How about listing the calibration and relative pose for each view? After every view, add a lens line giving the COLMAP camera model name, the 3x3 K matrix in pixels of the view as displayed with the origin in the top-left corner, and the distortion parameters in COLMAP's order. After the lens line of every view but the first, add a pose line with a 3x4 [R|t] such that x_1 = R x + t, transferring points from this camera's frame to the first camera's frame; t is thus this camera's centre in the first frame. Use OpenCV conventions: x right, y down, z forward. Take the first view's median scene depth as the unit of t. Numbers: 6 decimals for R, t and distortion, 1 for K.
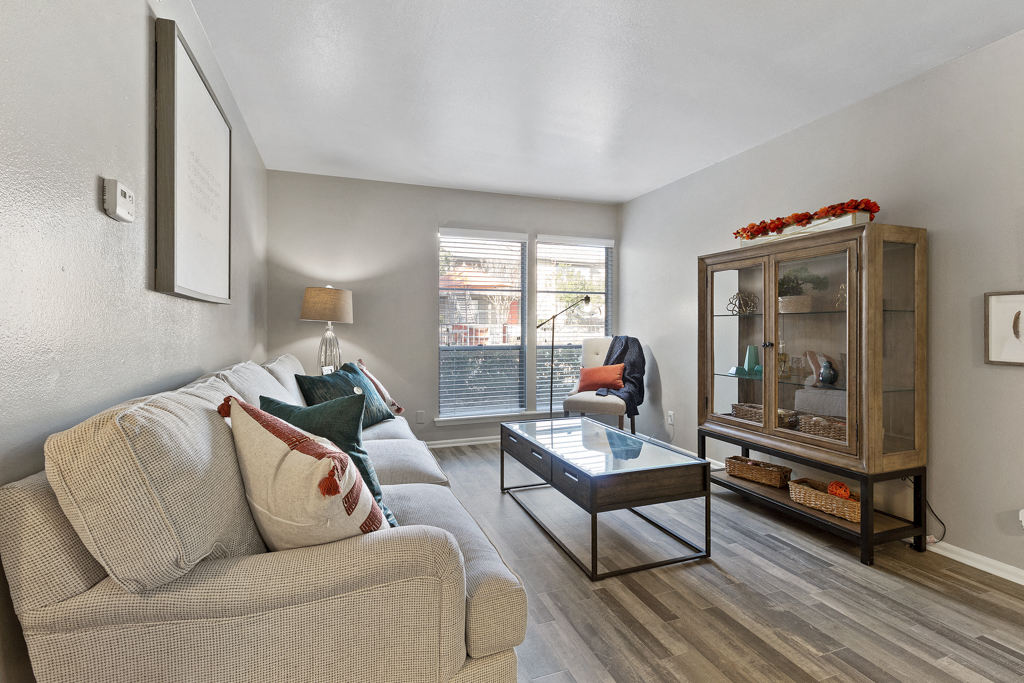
lens RADIAL K [[475.2, 0, 513.2], [0, 475.2, 330.6], [0, 0, 1]] dist [-0.013577, 0.000115]
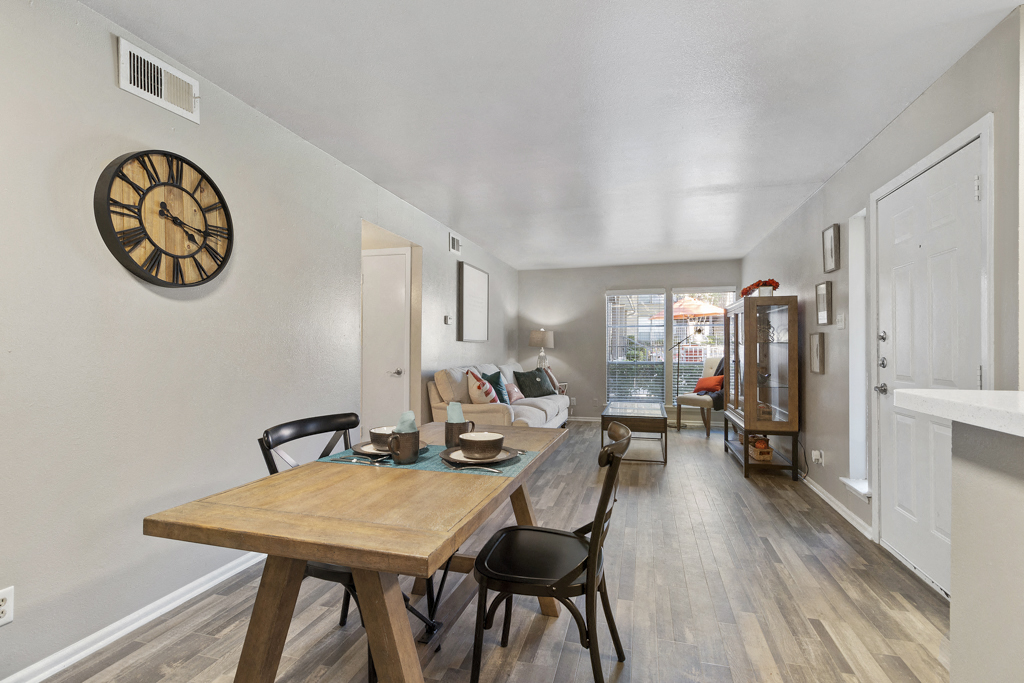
lens RADIAL K [[489.2, 0, 510.5], [0, 489.2, 345.9], [0, 0, 1]] dist [-0.000201, -0.000020]
pose [[0.804975, -0.004724, -0.593289, 0.923133], [-0.000248, 0.999966, -0.008299, -0.011847], [0.593308, 0.006828, 0.804947, -0.915825]]
